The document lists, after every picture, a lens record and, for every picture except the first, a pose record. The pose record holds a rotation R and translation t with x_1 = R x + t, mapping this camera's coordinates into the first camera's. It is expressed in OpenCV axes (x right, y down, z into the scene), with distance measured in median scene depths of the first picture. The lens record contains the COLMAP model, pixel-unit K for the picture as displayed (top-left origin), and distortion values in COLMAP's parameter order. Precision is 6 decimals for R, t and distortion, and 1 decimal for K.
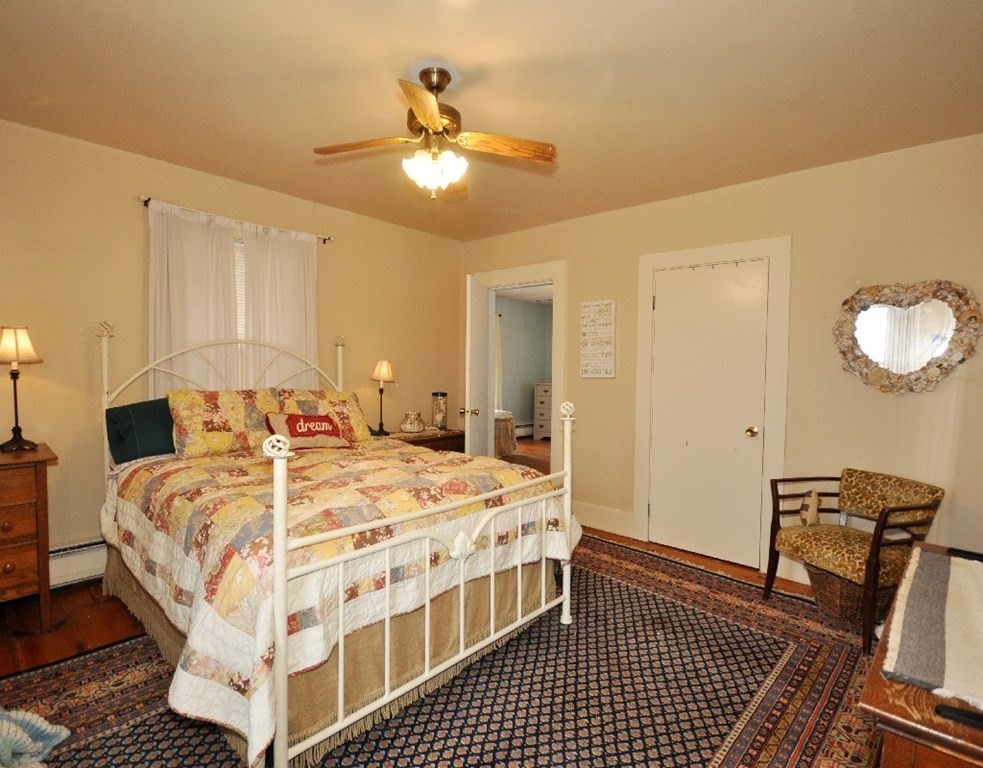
lens RADIAL K [[504.1, 0, 487.4], [0, 504.1, 384.7], [0, 0, 1]] dist [-0.001486, -0.002785]
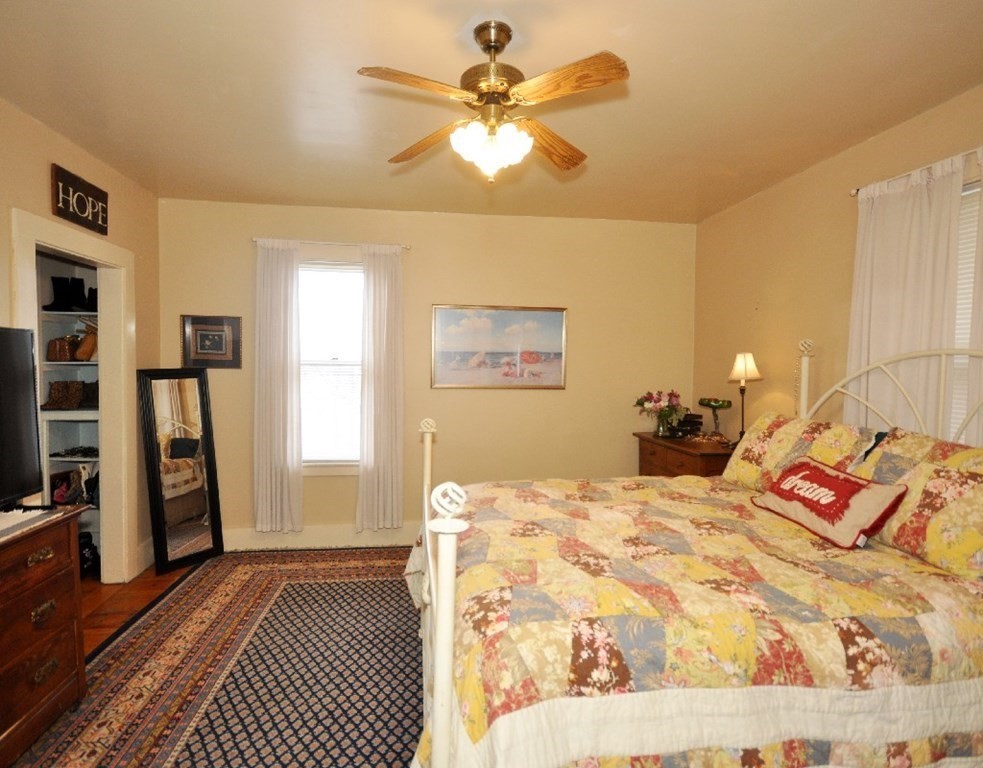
lens RADIAL K [[504.1, 0, 484.5], [0, 504.1, 385.7], [0, 0, 1]] dist [-0.001486, -0.002785]
pose [[-0.626352, 0.009043, -0.779488, 0.524453], [-0.052597, 0.997164, 0.053833, -0.075249], [0.777764, 0.074717, -0.624099, 1.463407]]
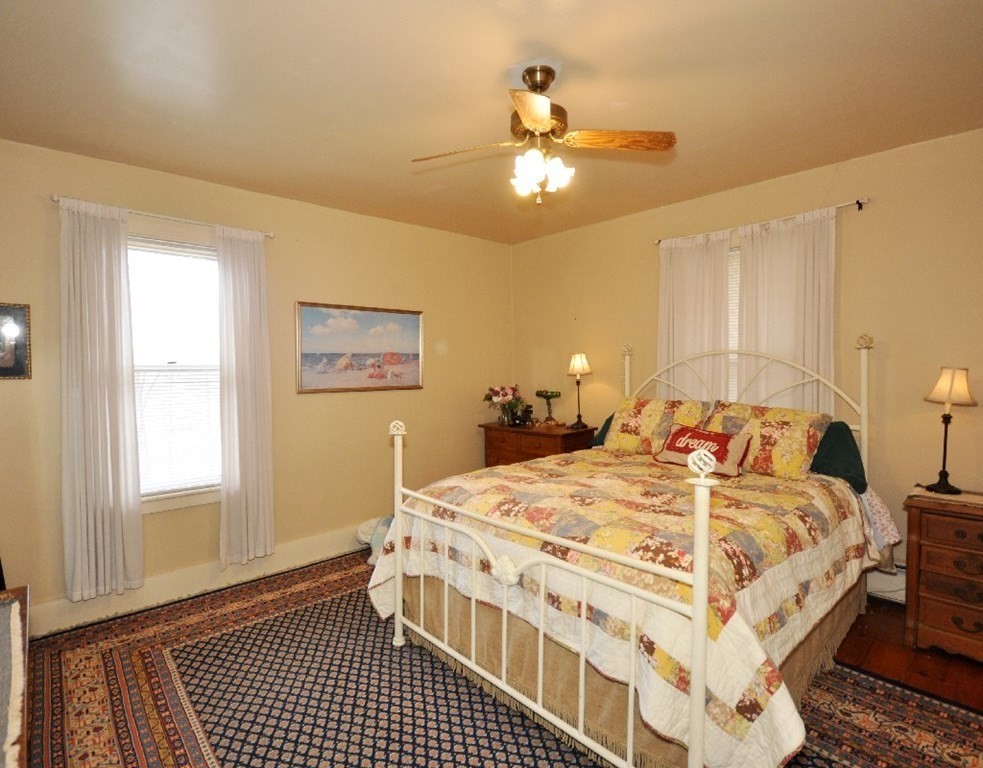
lens RADIAL K [[504.1, 0, 487.1], [0, 504.1, 385.5], [0, 0, 1]] dist [-0.001486, -0.002785]
pose [[-0.074789, 0.020922, -0.996980, 0.814726], [-0.031770, 0.999222, 0.023353, -0.044347], [0.996693, 0.033421, -0.074066, 0.939692]]
